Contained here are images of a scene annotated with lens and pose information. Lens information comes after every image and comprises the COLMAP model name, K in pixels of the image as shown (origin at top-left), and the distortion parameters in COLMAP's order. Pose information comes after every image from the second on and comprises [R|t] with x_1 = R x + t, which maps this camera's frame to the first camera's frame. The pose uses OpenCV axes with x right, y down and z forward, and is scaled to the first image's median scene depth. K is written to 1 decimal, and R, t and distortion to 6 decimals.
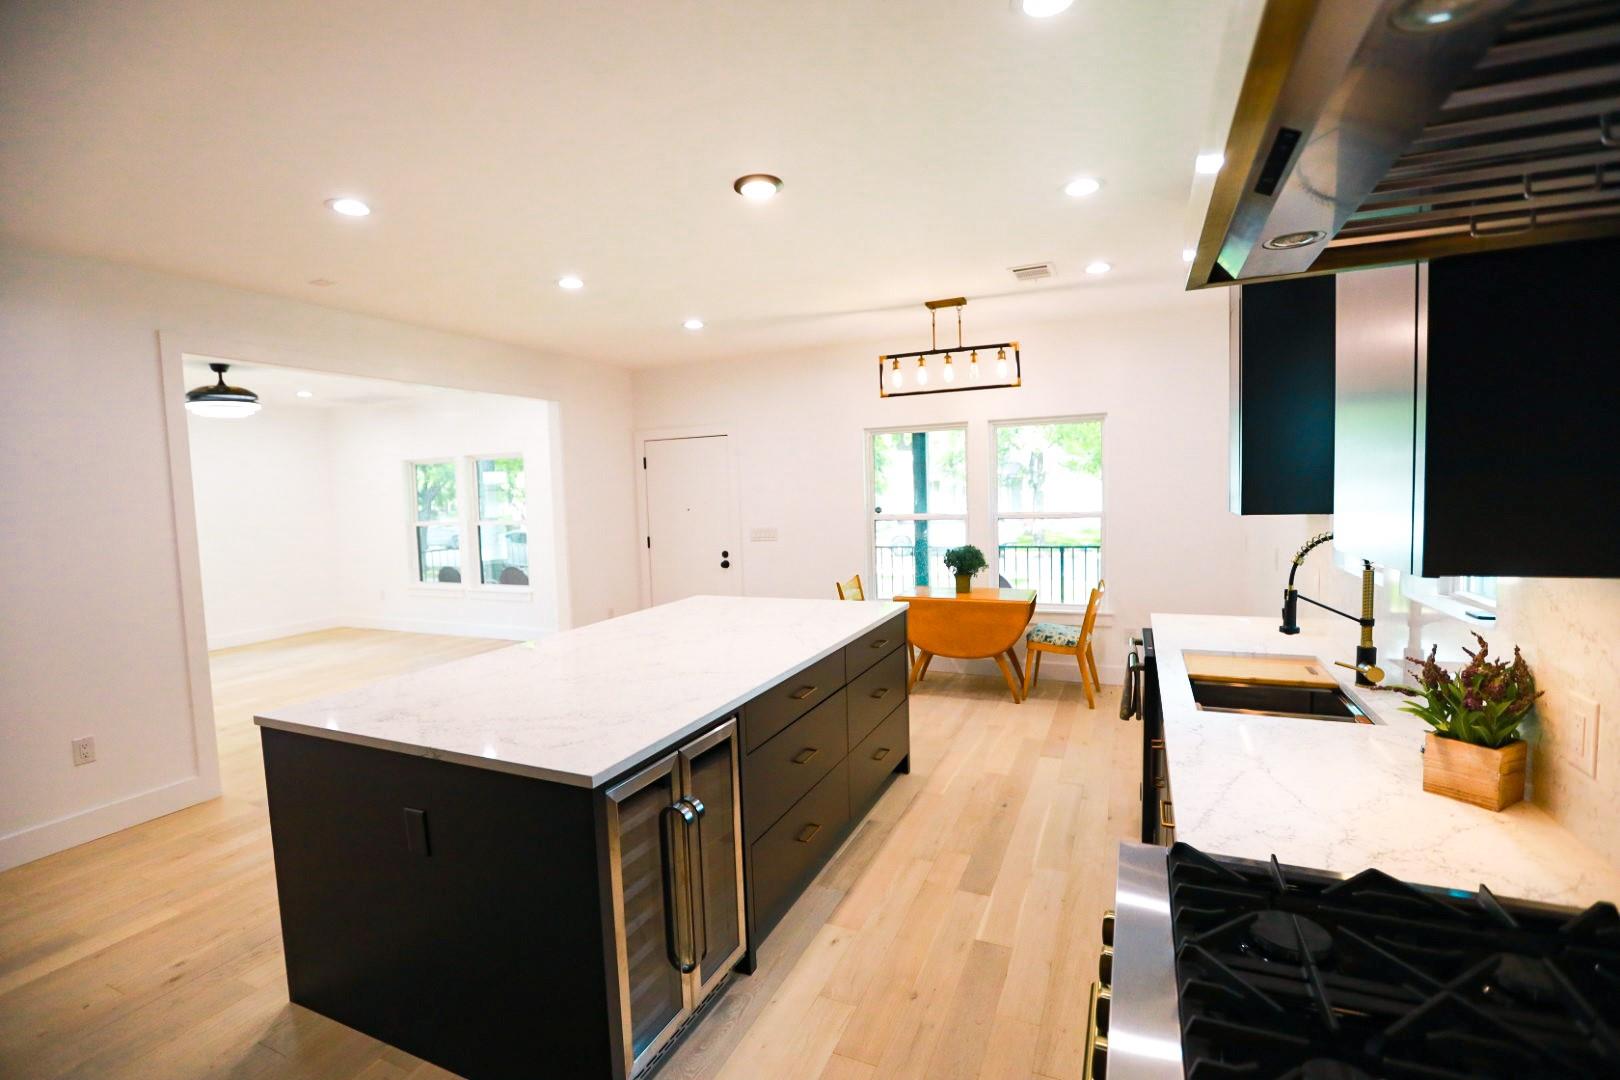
lens RADIAL K [[732.0, 0, 811.1], [0, 732.0, 541.2], [0, 0, 1]] dist [-0.048636, 0.015316]
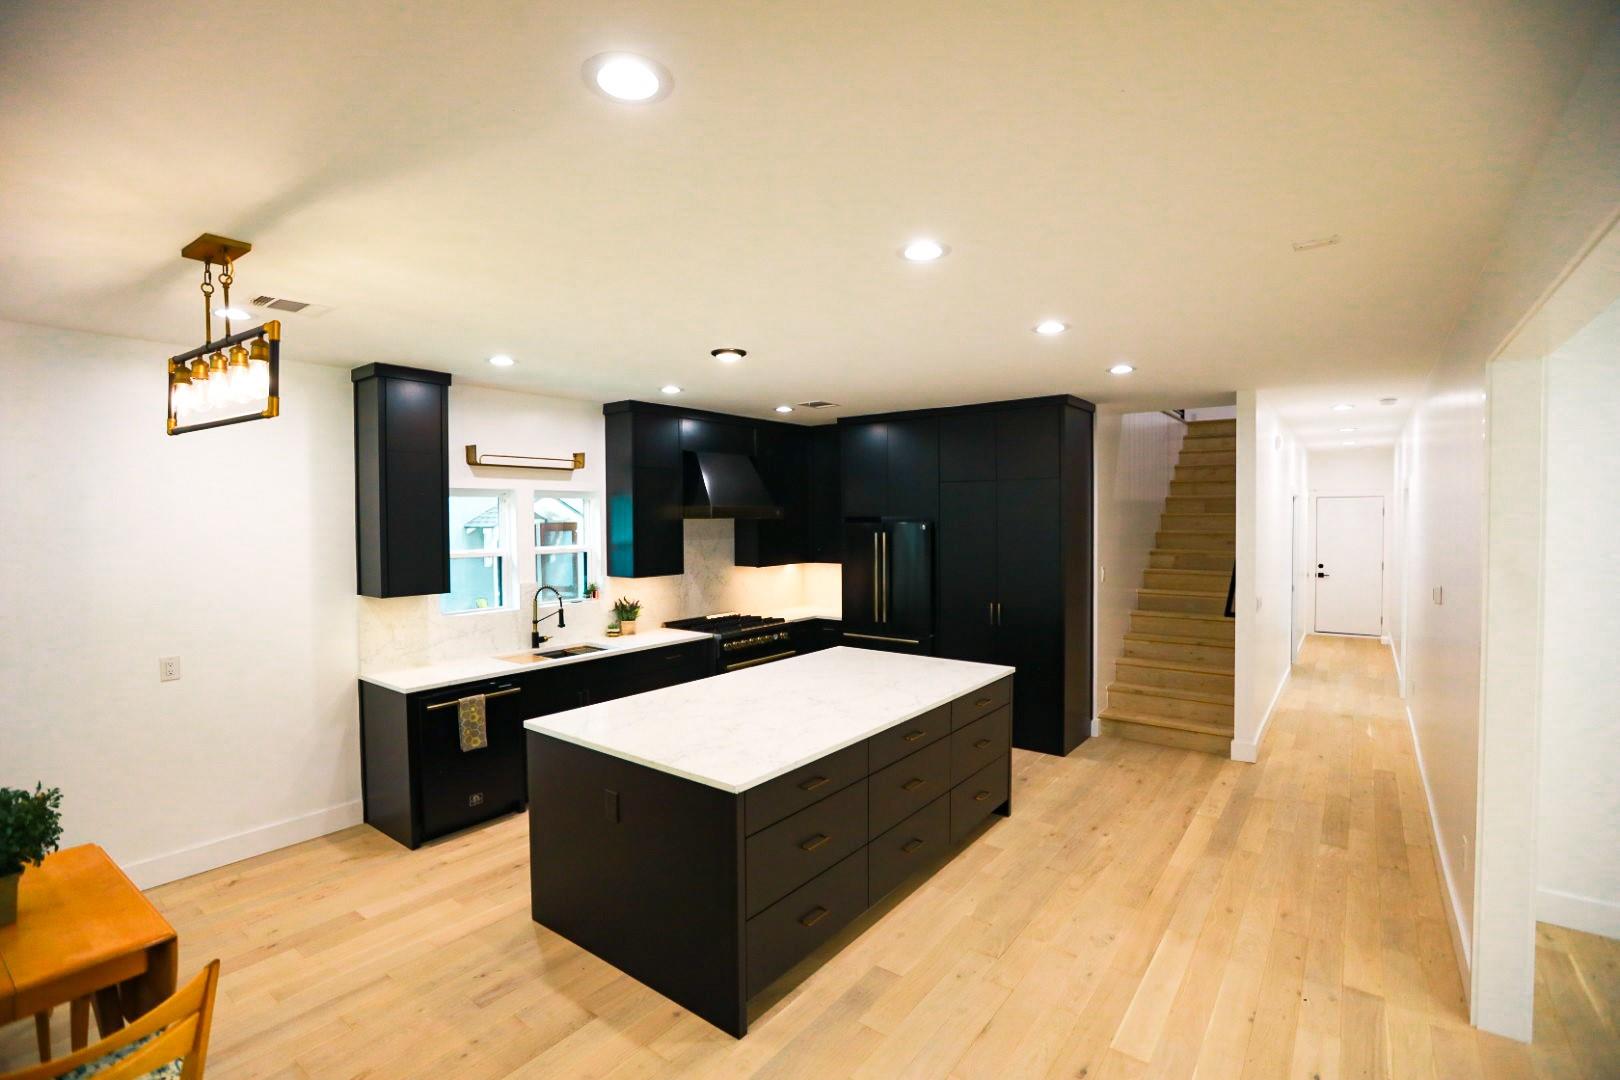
lens RADIAL K [[732.0, 0, 797.7], [0, 732.0, 542.1], [0, 0, 1]] dist [-0.048636, 0.015316]
pose [[-0.968781, 0.029678, 0.246137, -0.316015], [0.053691, 0.994363, 0.091432, -0.149824], [-0.242036, 0.101793, -0.964913, 1.394838]]
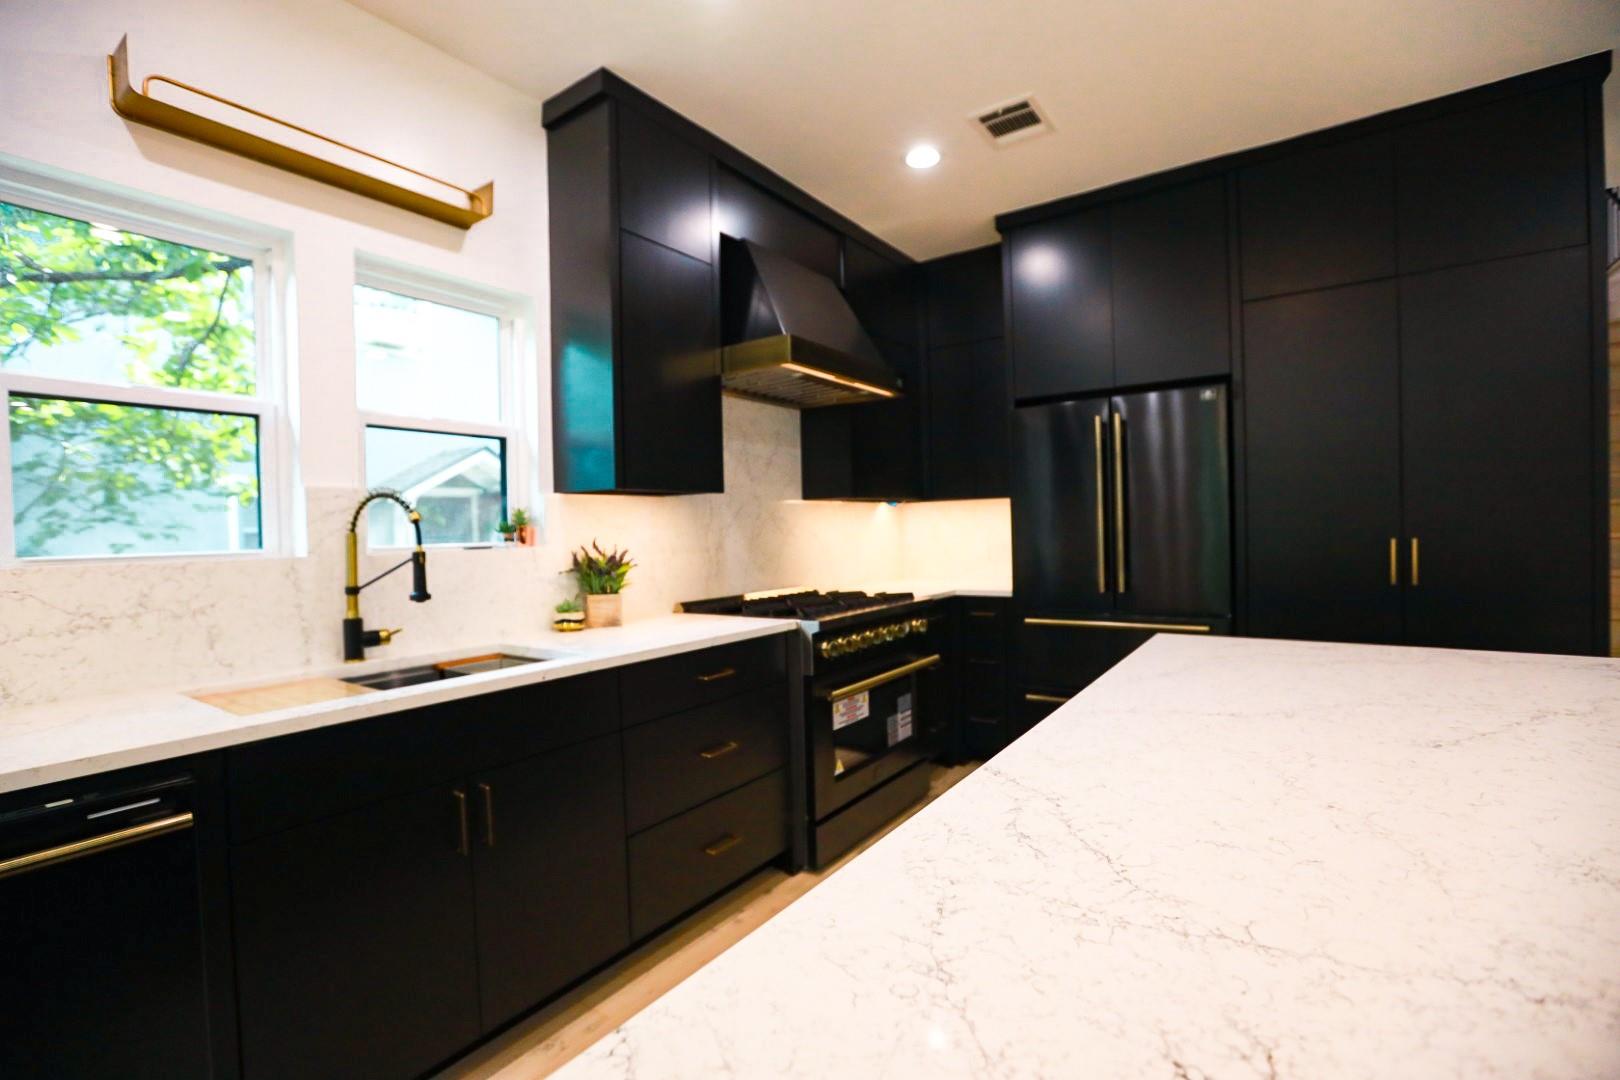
lens RADIAL K [[732.0, 0, 803.8], [0, 732.0, 540.3], [0, 0, 1]] dist [-0.048636, 0.015316]
pose [[-0.979436, 0.051231, 0.195142, 0.015176], [0.067016, 0.994917, 0.075164, 0.008186], [-0.190300, 0.086696, -0.977891, 0.785851]]
